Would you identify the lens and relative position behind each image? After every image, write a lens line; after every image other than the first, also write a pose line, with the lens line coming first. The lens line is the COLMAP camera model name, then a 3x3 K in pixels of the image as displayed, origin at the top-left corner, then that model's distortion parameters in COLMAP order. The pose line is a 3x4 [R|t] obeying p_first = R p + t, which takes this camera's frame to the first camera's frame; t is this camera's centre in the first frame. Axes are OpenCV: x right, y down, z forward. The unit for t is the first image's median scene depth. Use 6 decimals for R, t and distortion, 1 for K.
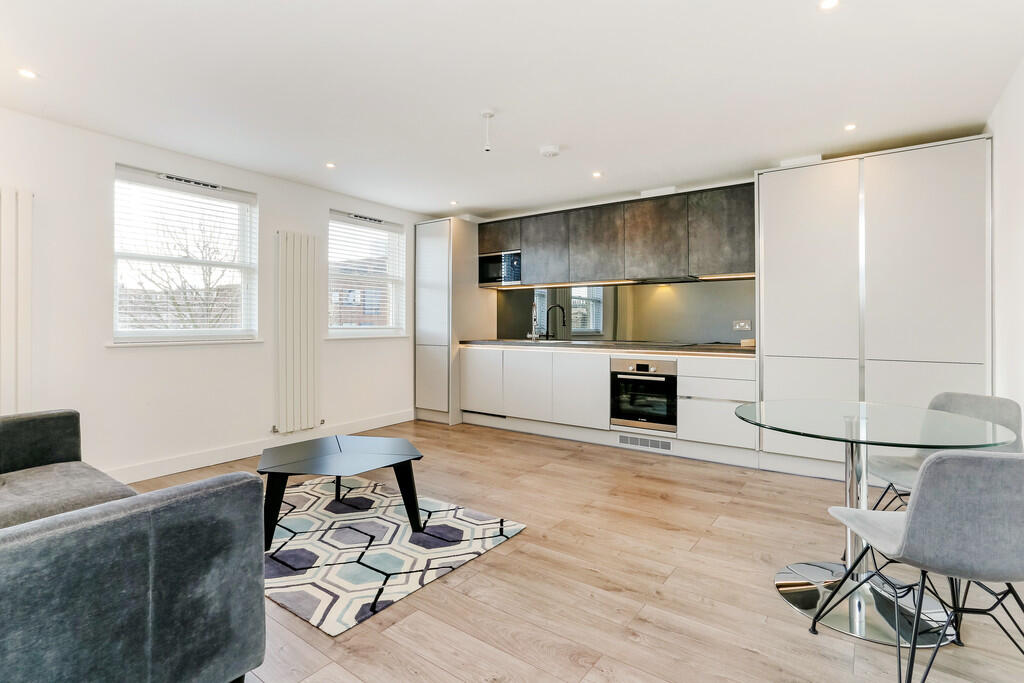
lens RADIAL K [[502.9, 0, 512.3], [0, 502.9, 326.5], [0, 0, 1]] dist [-0.062107, 0.000299]
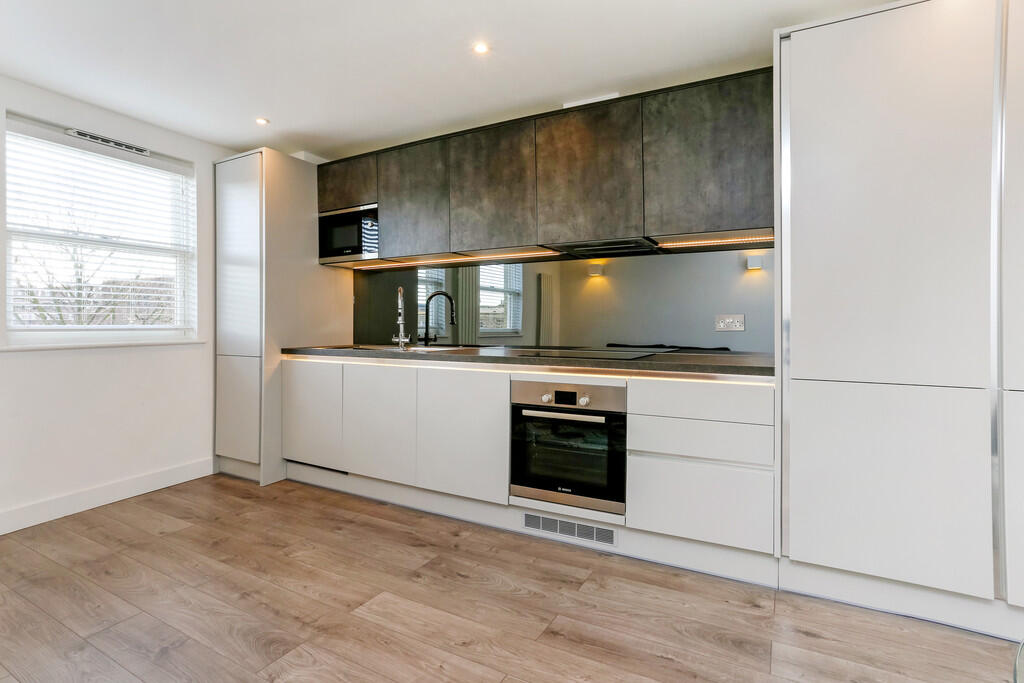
lens RADIAL K [[502.9, 0, 512.3], [0, 502.9, 326.5], [0, 0, 1]] dist [-0.062107, 0.000299]
pose [[0.991396, 0.000221, 0.130900, 0.118578], [-0.000075, 0.999999, -0.001122, 0.002407], [-0.130900, 0.001102, 0.991395, 0.417801]]
